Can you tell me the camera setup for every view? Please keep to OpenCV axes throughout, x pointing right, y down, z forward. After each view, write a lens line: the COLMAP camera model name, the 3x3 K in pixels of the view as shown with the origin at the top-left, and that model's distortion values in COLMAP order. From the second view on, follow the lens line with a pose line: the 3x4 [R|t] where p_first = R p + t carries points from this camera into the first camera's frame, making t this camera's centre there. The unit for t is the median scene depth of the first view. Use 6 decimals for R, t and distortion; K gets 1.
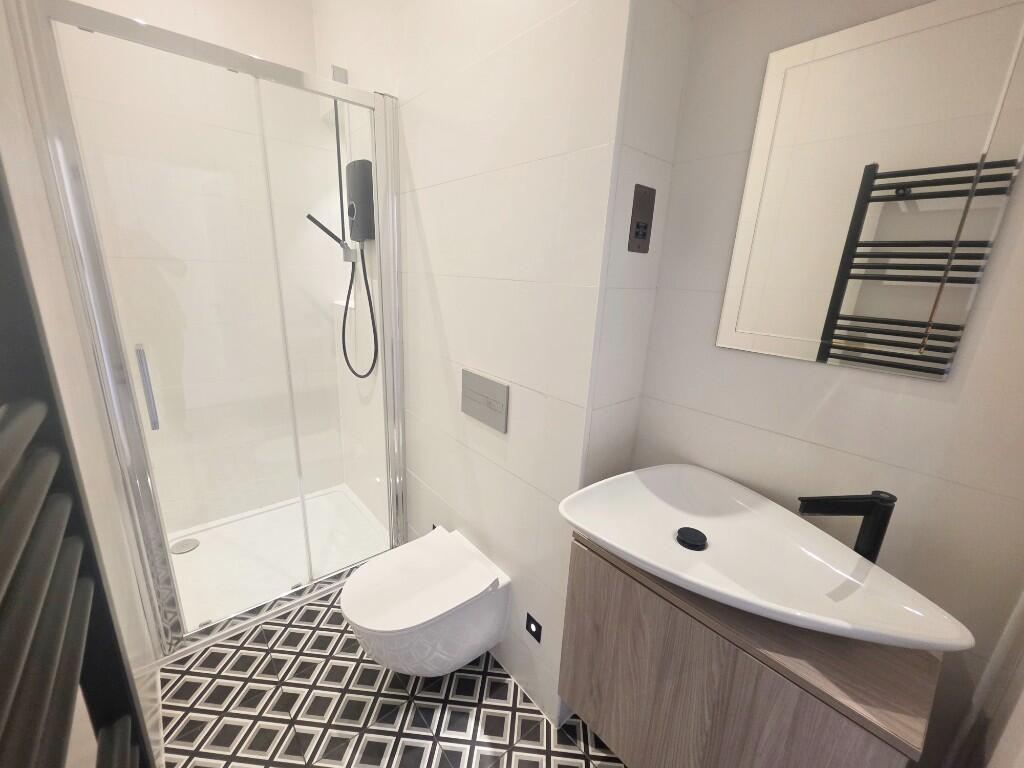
lens RADIAL K [[409.0, 0, 509.3], [0, 409.0, 386.2], [0, 0, 1]] dist [0.003614, 0.000432]
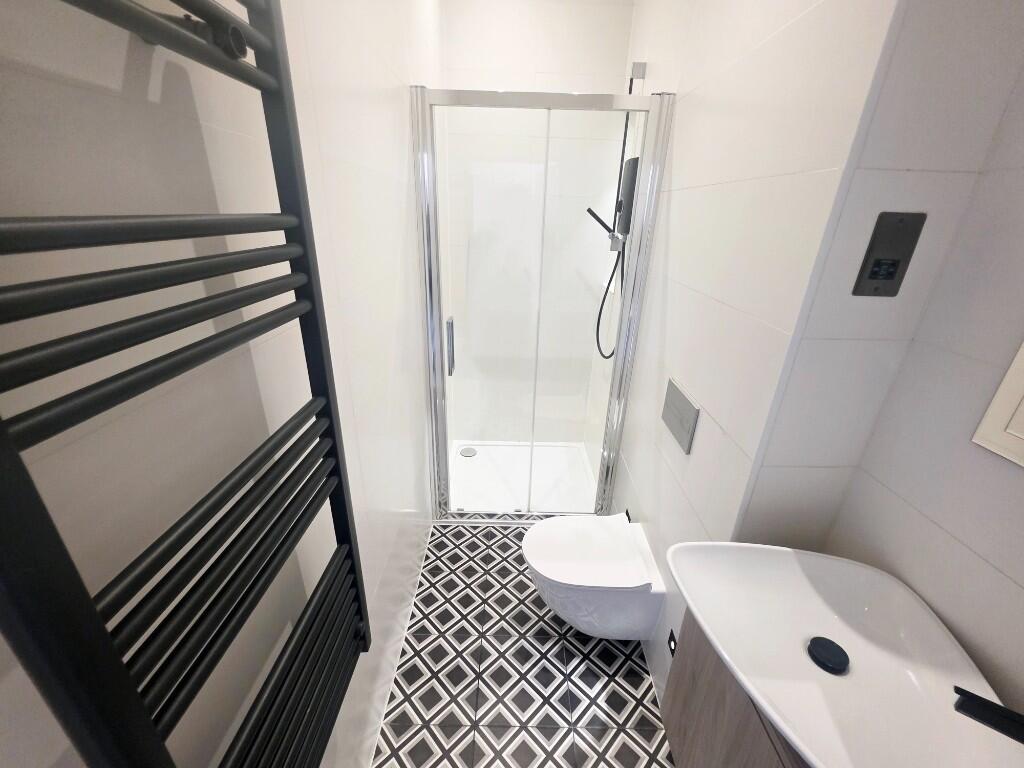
lens RADIAL K [[409.0, 0, 522.8], [0, 409.0, 387.1], [0, 0, 1]] dist [0.003614, 0.000432]
pose [[0.778708, 0.227133, -0.584829, 0.202010], [-0.172724, 0.973757, 0.148200, -0.110124], [0.603142, -0.014390, 0.797504, -0.021325]]
